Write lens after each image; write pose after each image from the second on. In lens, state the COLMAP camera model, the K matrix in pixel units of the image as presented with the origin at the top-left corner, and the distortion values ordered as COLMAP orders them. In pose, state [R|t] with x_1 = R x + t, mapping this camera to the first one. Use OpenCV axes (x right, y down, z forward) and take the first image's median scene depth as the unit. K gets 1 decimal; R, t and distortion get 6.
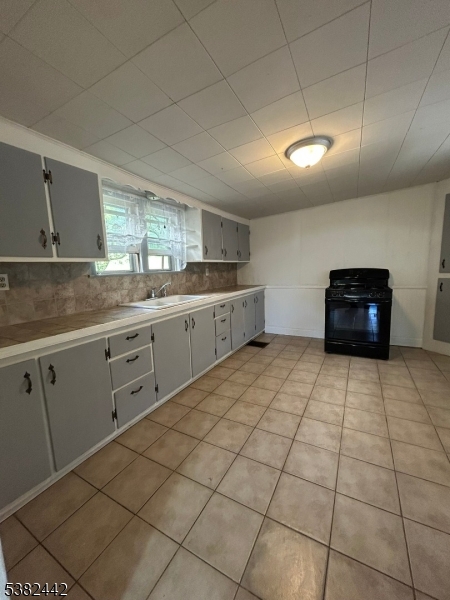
lens RADIAL K [[240.2, 0, 226.4], [0, 240.2, 300.7], [0, 0, 1]] dist [-0.002719, 0.001800]
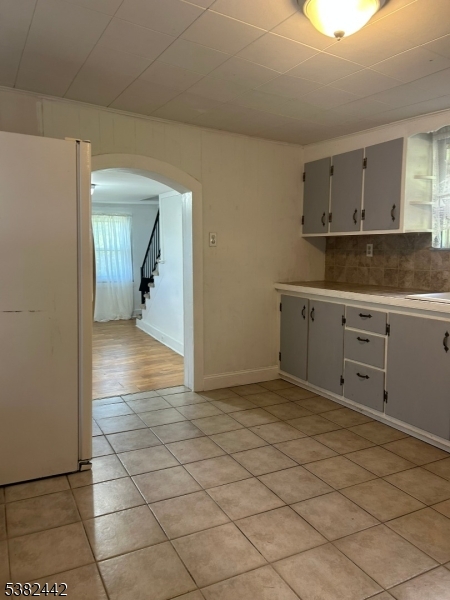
lens RADIAL K [[448.6, 0, 222.8], [0, 448.6, 302.4], [0, 0, 1]] dist [0.046856, -0.050909]
pose [[-0.553021, 0.133455, -0.822410, 1.082687], [-0.099142, 0.969534, 0.223996, -0.190280], [0.827248, 0.205410, -0.522941, 1.178686]]
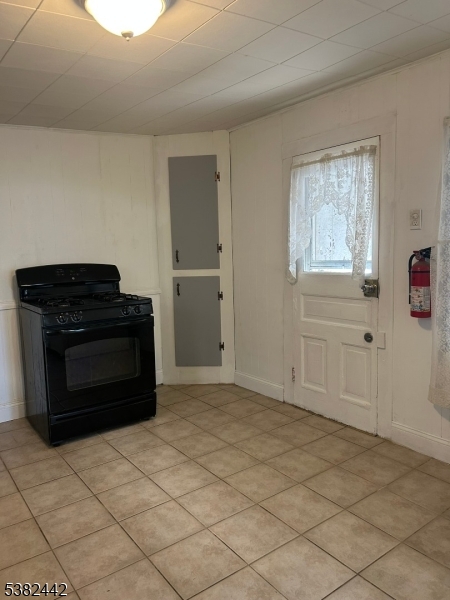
lens RADIAL K [[448.6, 0, 224.4], [0, 448.6, 297.4], [0, 0, 1]] dist [0.046856, -0.050909]
pose [[0.414302, -0.079182, 0.906689, -0.317358], [0.131780, 0.990929, 0.026323, -0.070423], [-0.900549, 0.108578, 0.420978, 0.463139]]
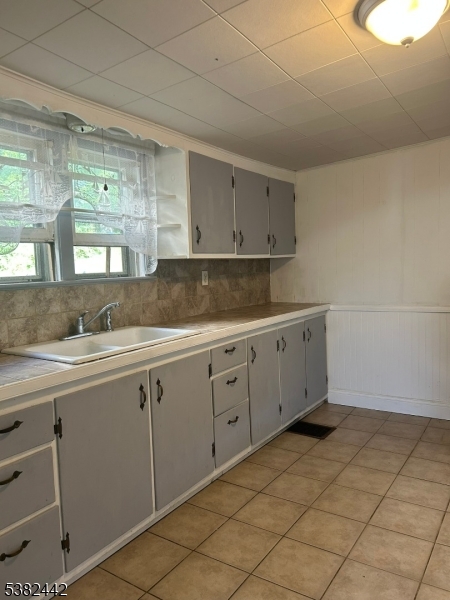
lens RADIAL K [[448.6, 0, 225.8], [0, 448.6, 301.6], [0, 0, 1]] dist [0.046856, -0.050909]
pose [[0.996006, 0.003176, -0.089228, 0.074030], [-0.008060, 0.998485, -0.054437, -0.035497], [0.088920, 0.054939, 0.994523, 0.153588]]
